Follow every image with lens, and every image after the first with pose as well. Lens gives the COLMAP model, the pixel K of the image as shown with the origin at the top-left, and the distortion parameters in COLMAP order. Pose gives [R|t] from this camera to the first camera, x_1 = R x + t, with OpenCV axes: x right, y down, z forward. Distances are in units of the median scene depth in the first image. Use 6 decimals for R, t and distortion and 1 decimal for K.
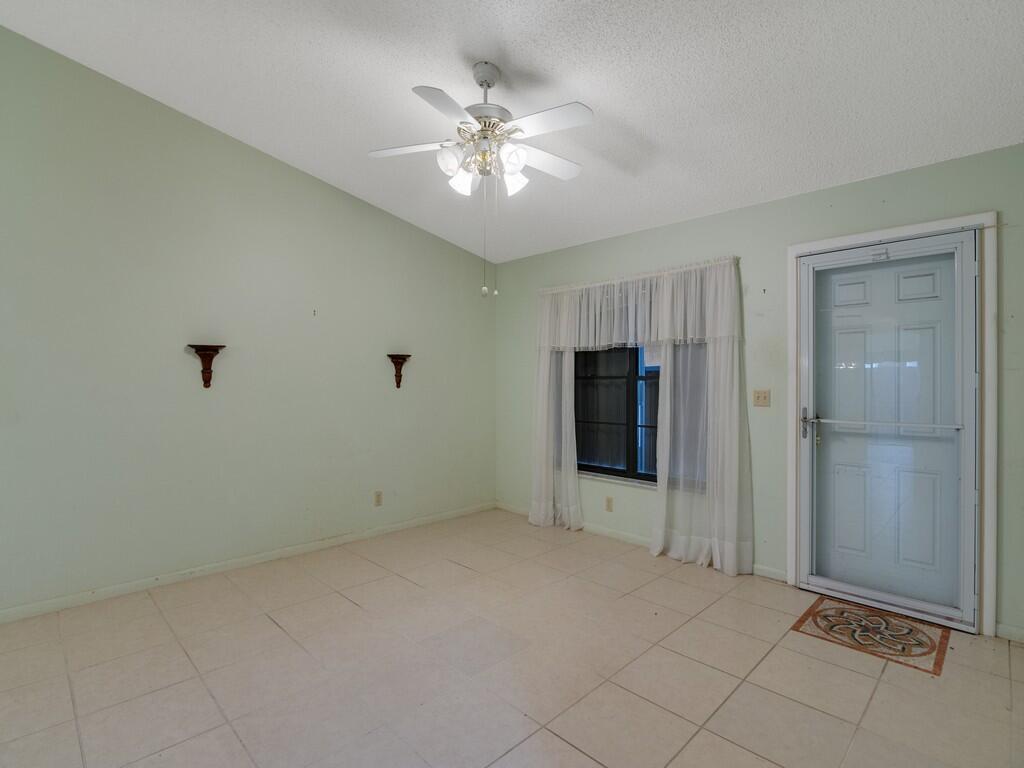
lens RADIAL K [[505.4, 0, 508.0], [0, 505.4, 384.1], [0, 0, 1]] dist [-0.017065, -0.000727]
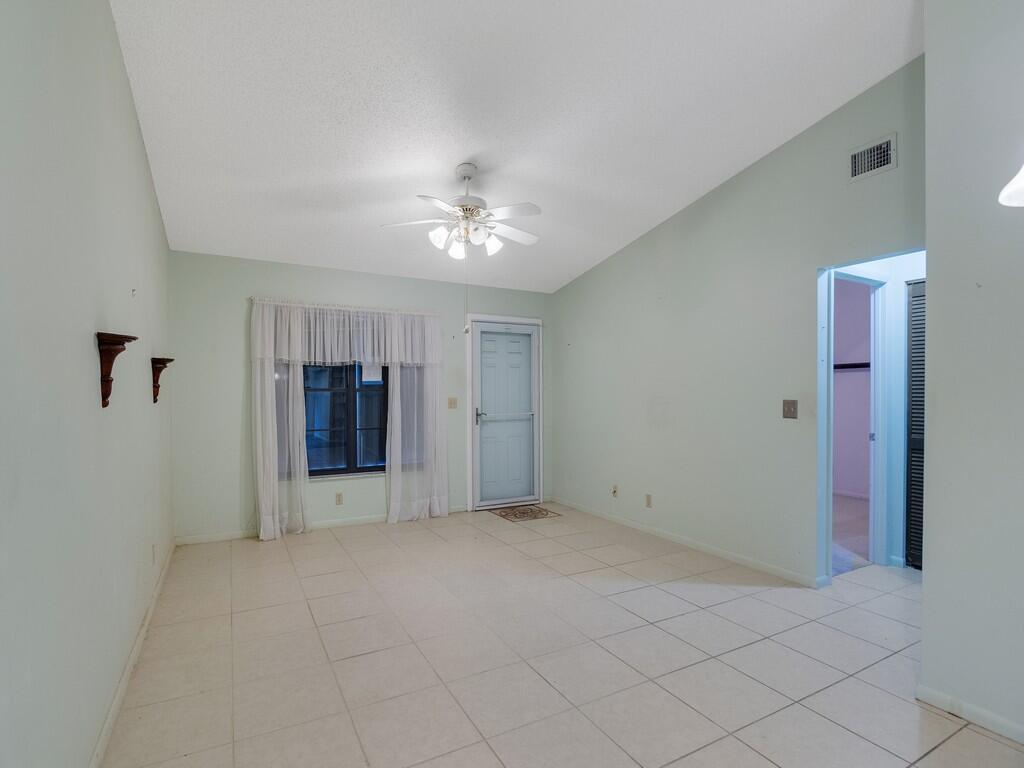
lens RADIAL K [[505.4, 0, 508.0], [0, 505.4, 384.1], [0, 0, 1]] dist [-0.017065, -0.000727]
pose [[0.273290, 0.013646, 0.961835, -0.973174], [0.006737, 0.999848, -0.016099, -0.005394], [-0.961908, 0.010879, 0.273156, 0.367897]]
